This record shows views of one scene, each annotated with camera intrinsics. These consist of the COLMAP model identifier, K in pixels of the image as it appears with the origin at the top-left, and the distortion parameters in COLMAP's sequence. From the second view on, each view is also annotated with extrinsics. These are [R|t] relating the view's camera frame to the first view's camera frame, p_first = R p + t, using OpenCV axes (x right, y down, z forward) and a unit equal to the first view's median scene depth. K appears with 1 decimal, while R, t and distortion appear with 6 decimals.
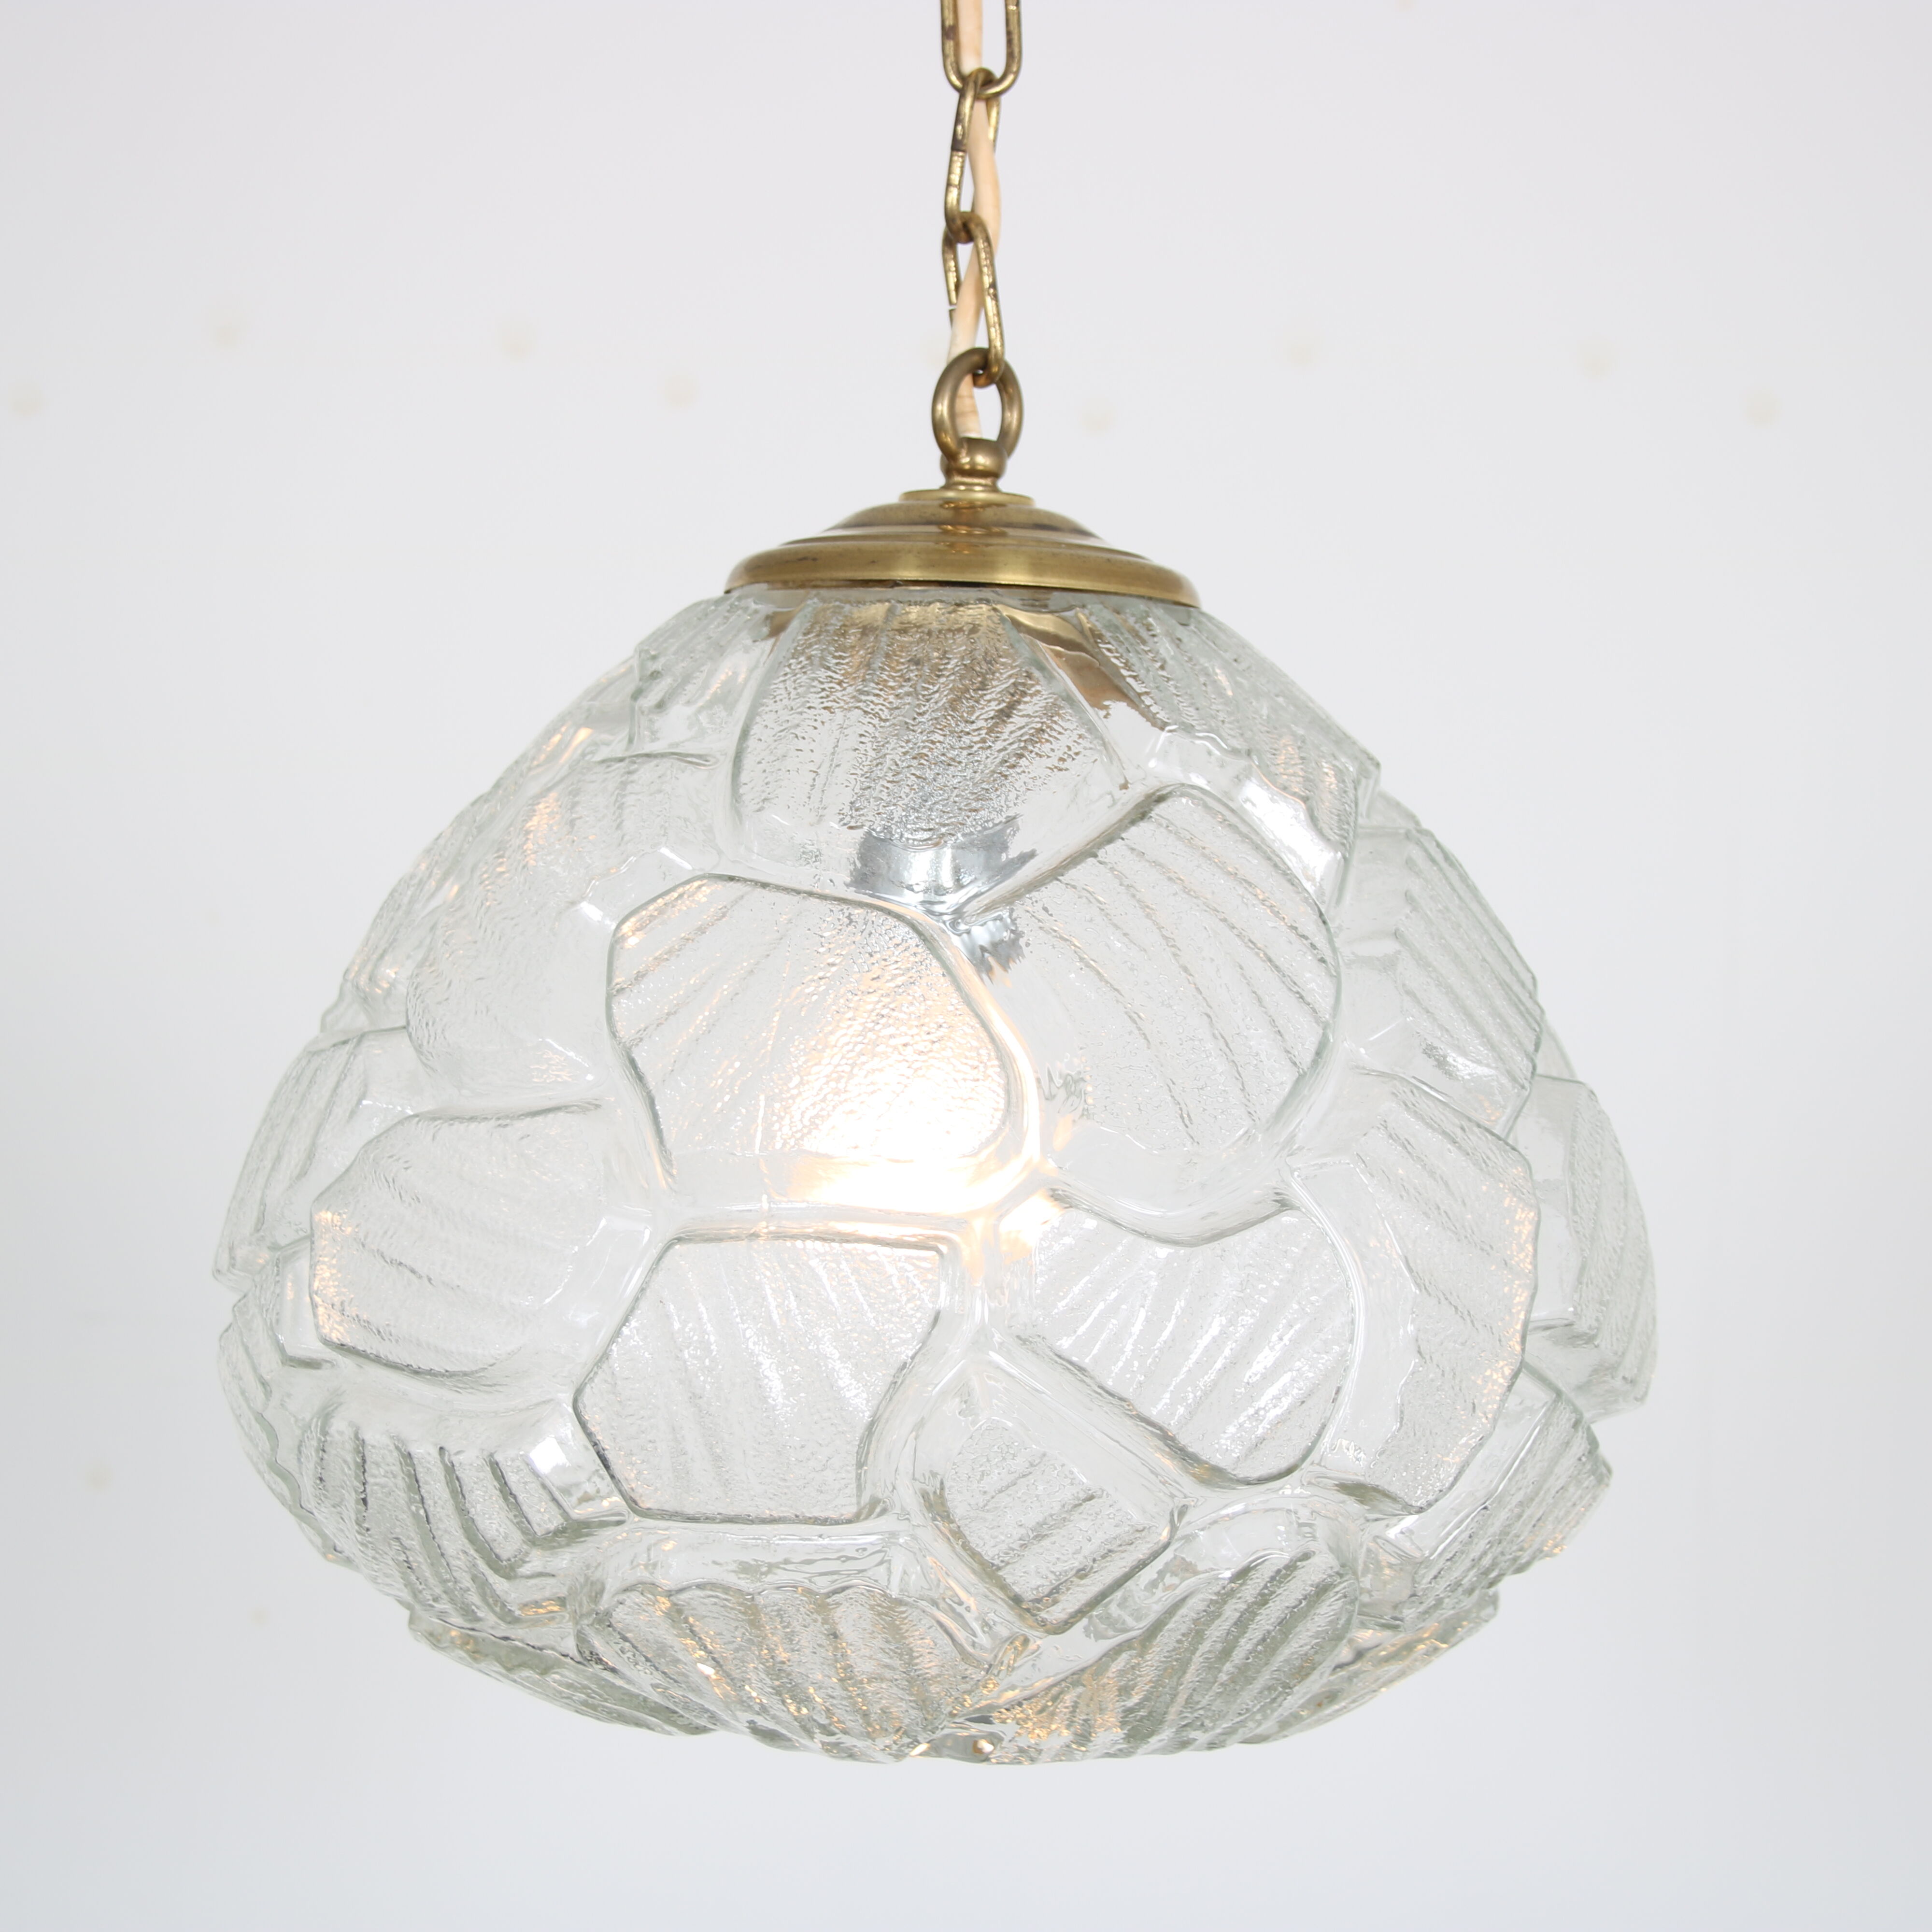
lens RADIAL K [[5212.2, 0, 958.2], [0, 5212.2, 963.9], [0, 0, 1]] dist [0.018970, 0.000000]
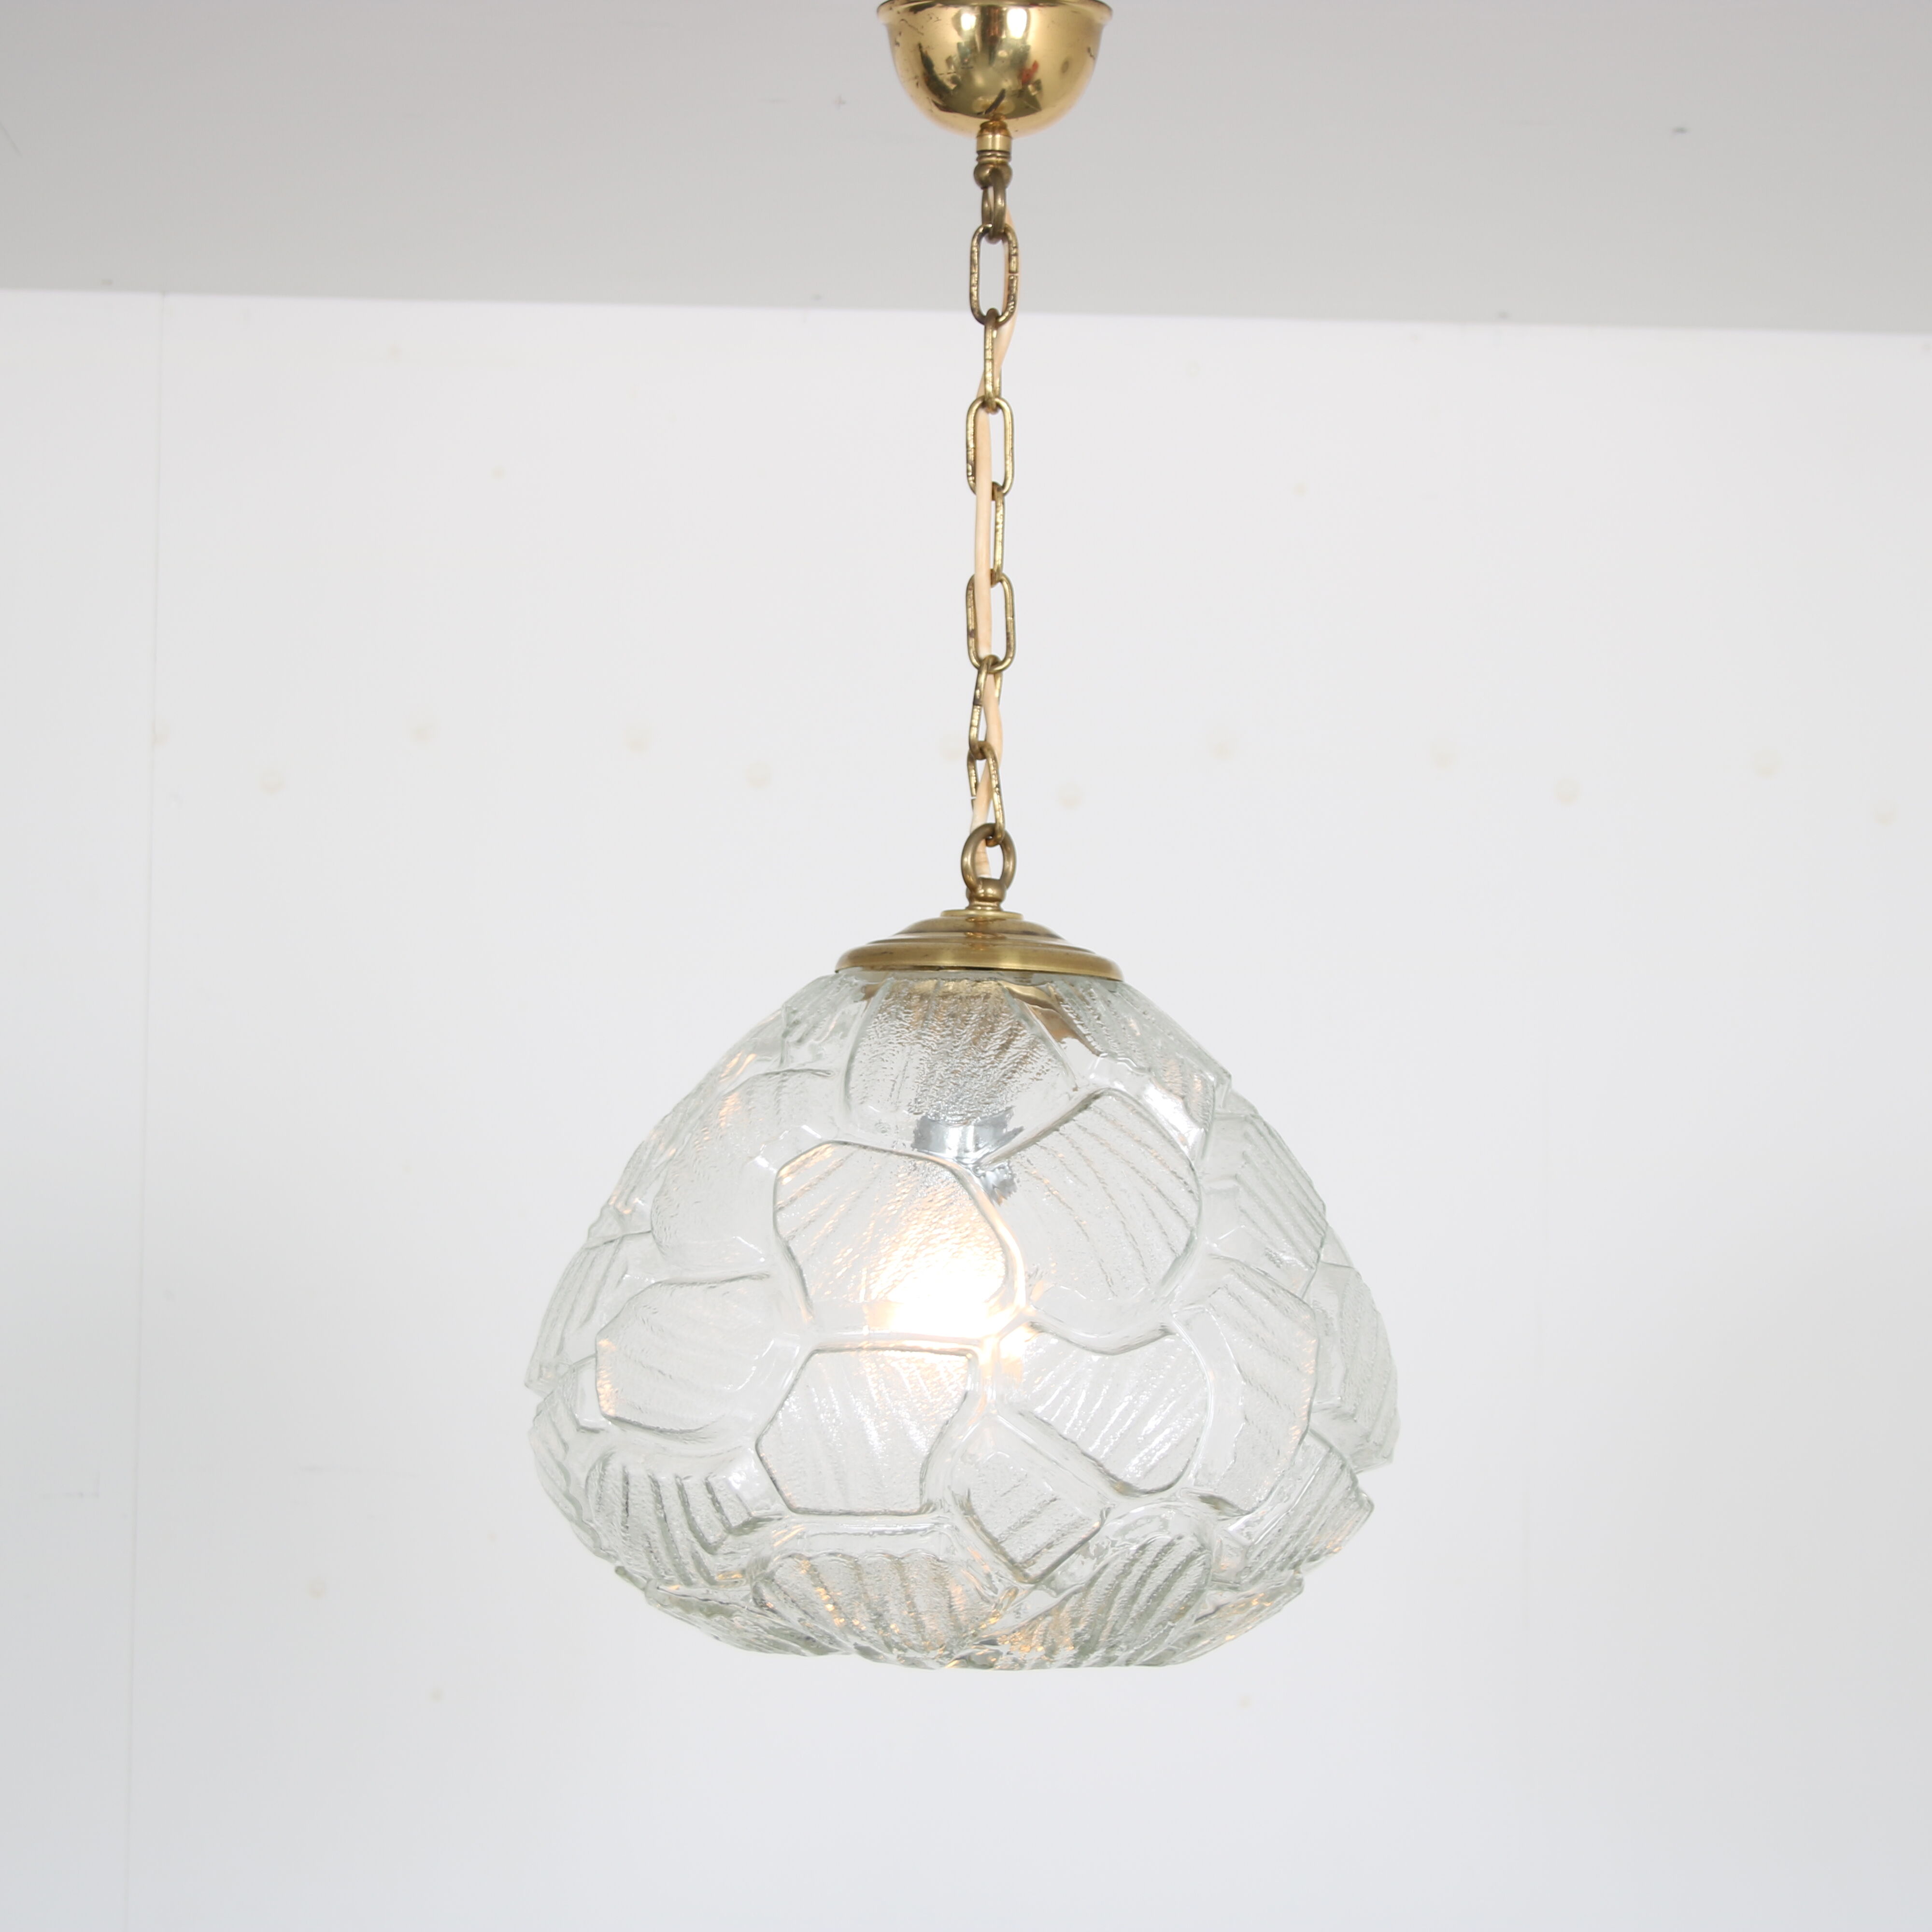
lens RADIAL K [[5212.2, 0, 968.5], [0, 5212.2, 963.9], [0, 0, 1]] dist [0.018970, 0.000000]
pose [[0.999998, 0.000777, 0.001783, -0.005965], [-0.000677, 0.998451, -0.055628, 0.019399], [-0.001824, 0.055627, 0.998450, -0.692553]]
